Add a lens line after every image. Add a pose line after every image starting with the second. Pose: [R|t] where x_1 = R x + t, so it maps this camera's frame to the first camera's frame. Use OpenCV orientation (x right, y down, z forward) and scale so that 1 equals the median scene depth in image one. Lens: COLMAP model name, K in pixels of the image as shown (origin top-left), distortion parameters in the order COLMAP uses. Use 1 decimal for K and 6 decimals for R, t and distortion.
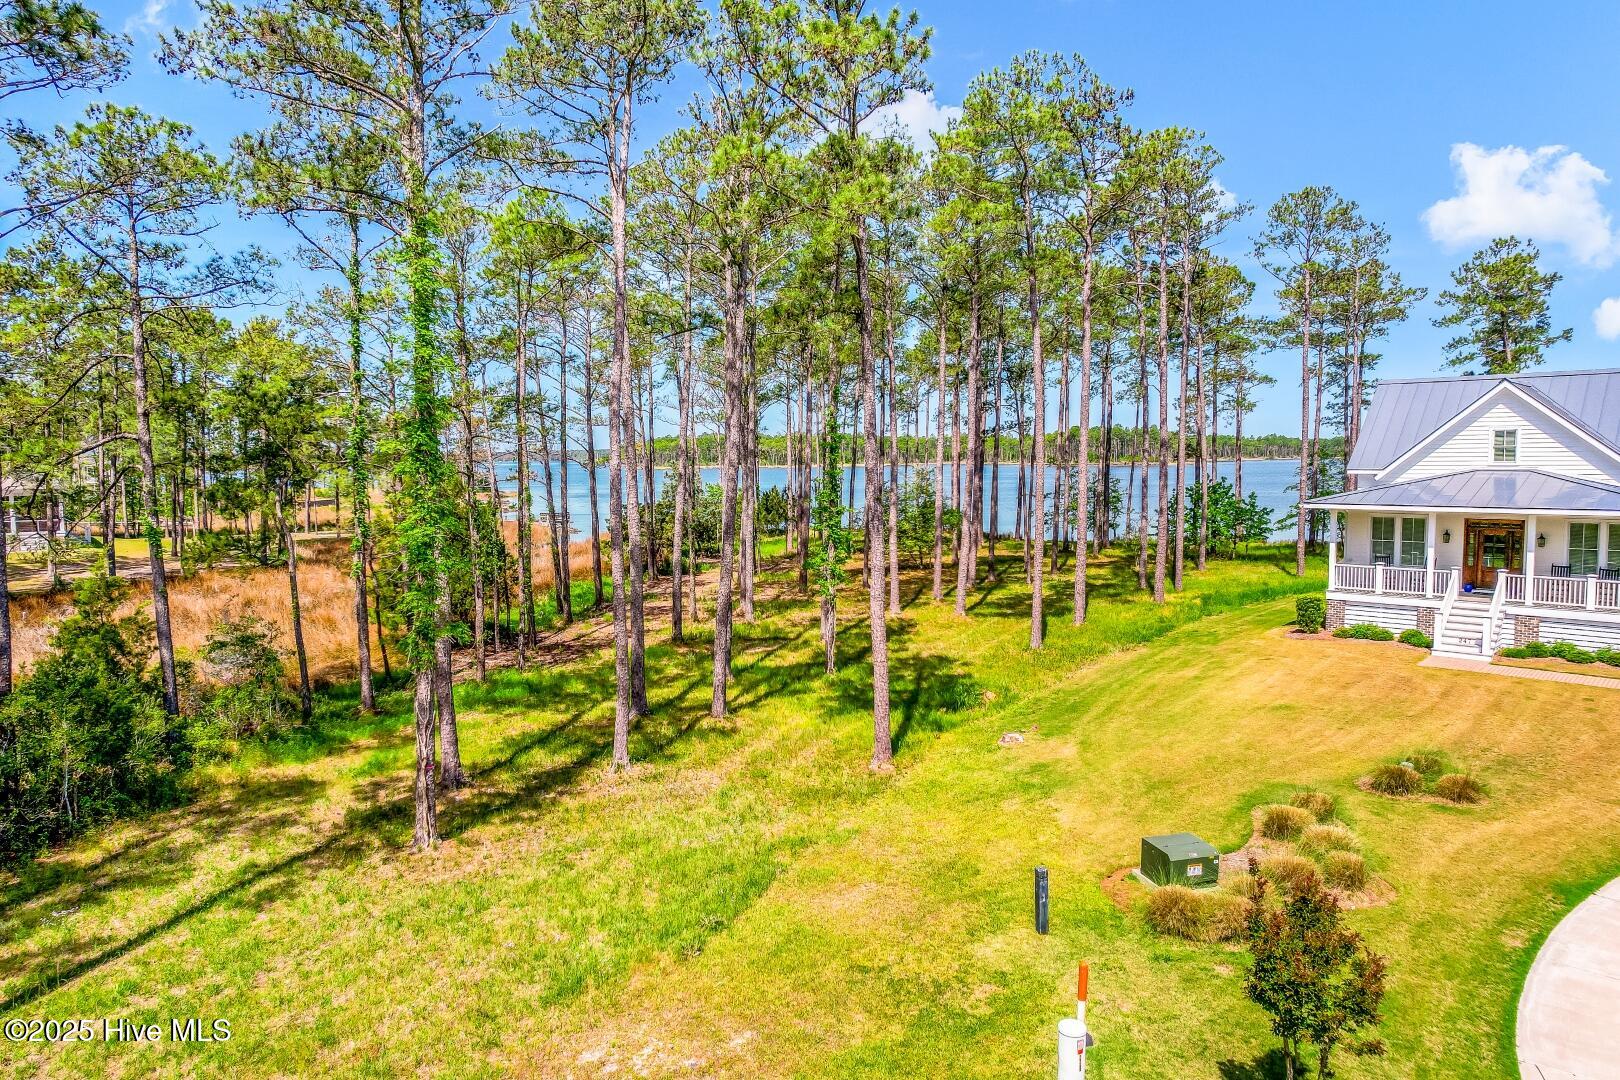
lens RADIAL K [[1021.5, 0, 789.2], [0, 1021.5, 532.1], [0, 0, 1]] dist [-0.063413, 0.055097]
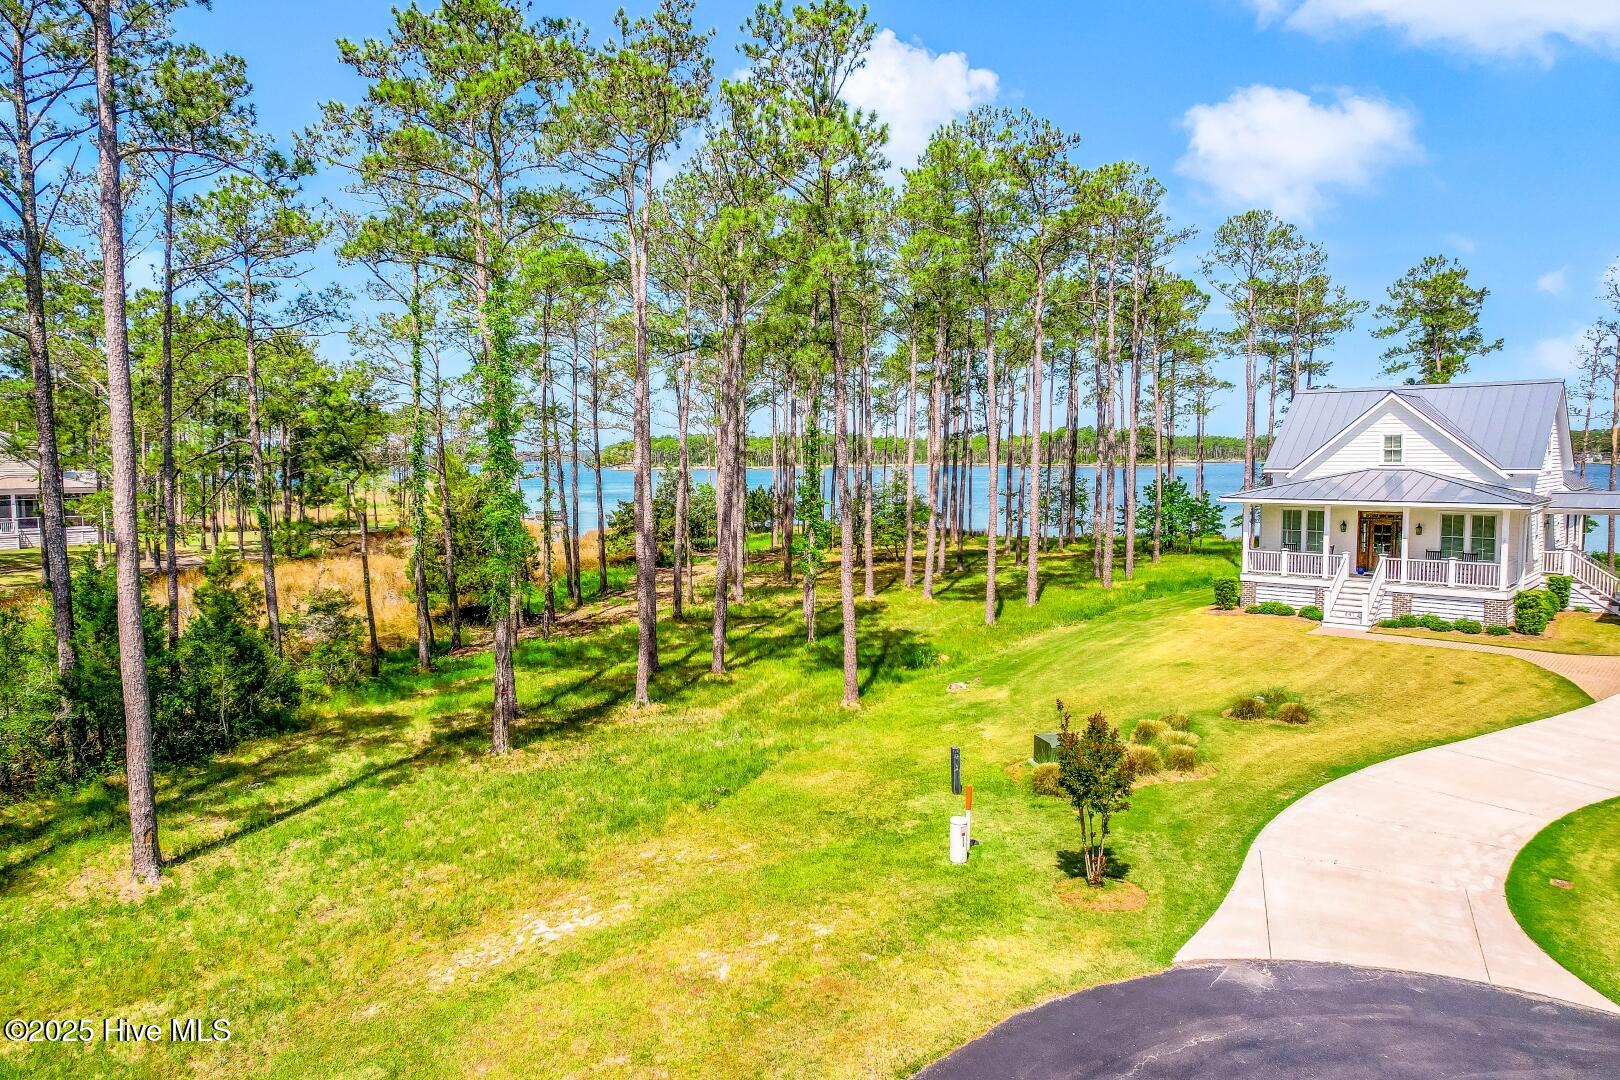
lens RADIAL K [[1025.3, 0, 756.0], [0, 1025.3, 536.2], [0, 0, 1]] dist [-0.049907, 0.020768]
pose [[0.999848, 0.001518, -0.017396, -0.002408], [-0.001471, 0.999995, 0.002679, 0.013669], [0.017400, -0.002653, 0.999845, -0.179657]]
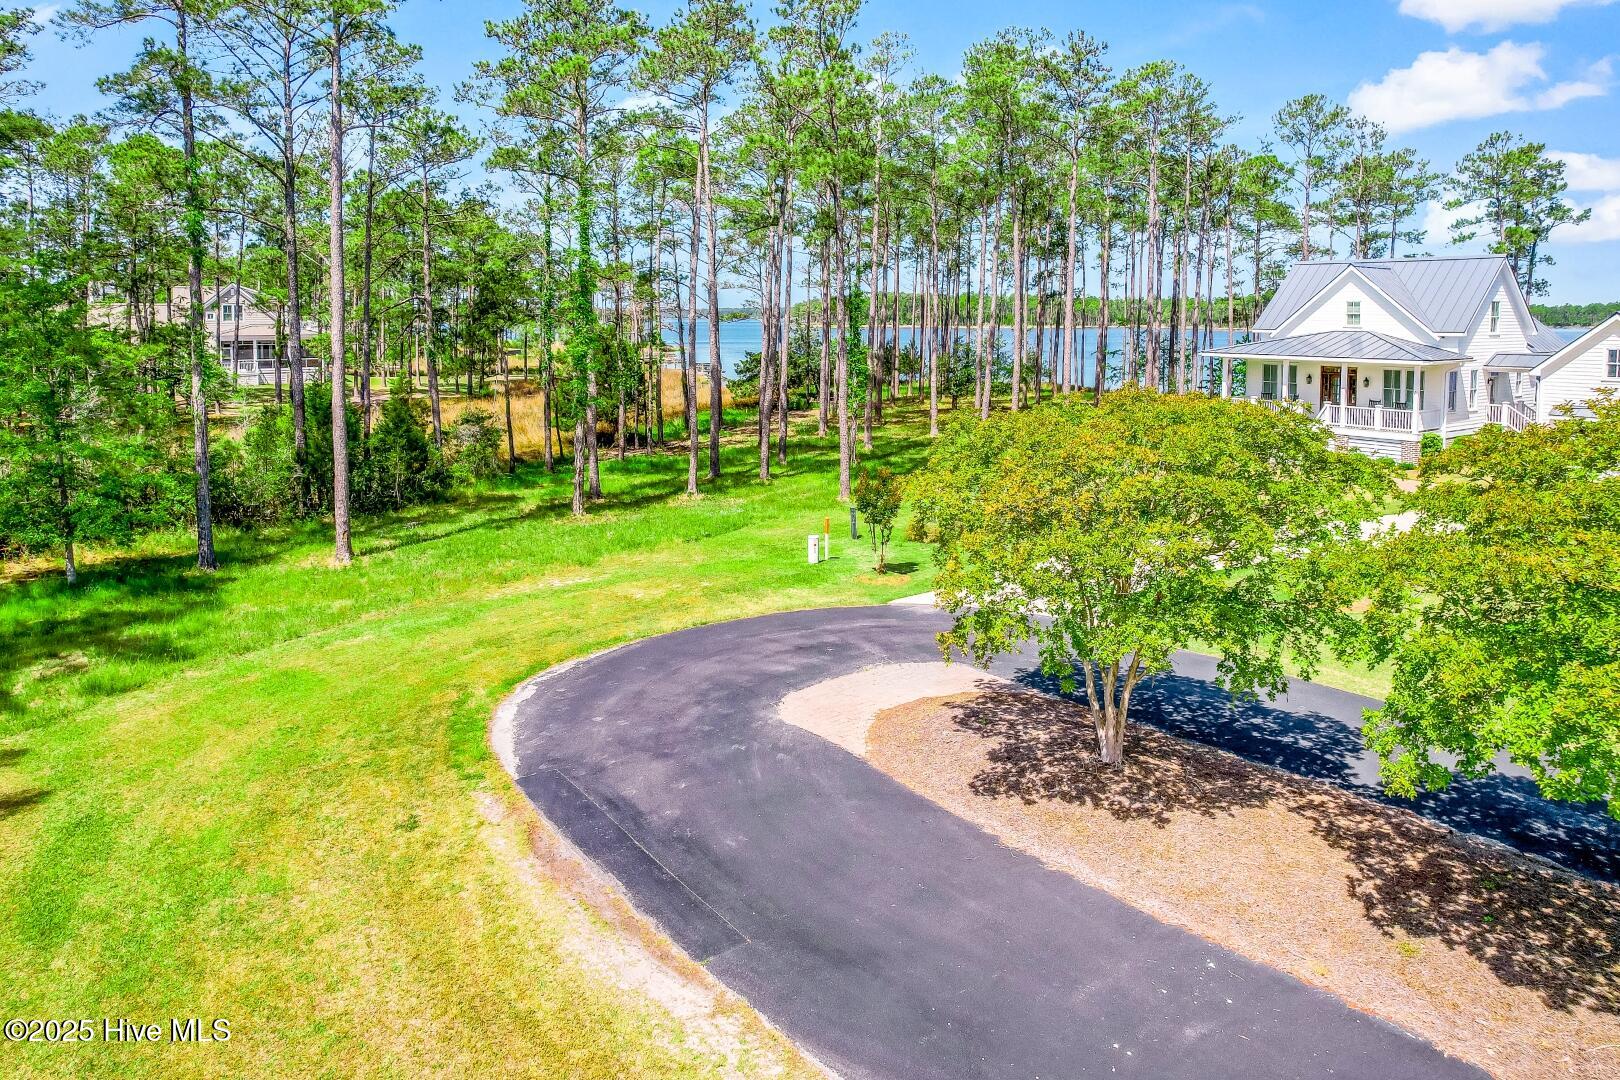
lens RADIAL K [[1037.2, 0, 806.7], [0, 1037.2, 382.3], [0, 0, 1]] dist [-0.068221, 0.039366]
pose [[0.988743, 0.021912, -0.148013, 0.191980], [-0.023539, 0.999680, -0.009251, 0.038178], [0.147763, 0.012631, 0.988942, -0.473838]]
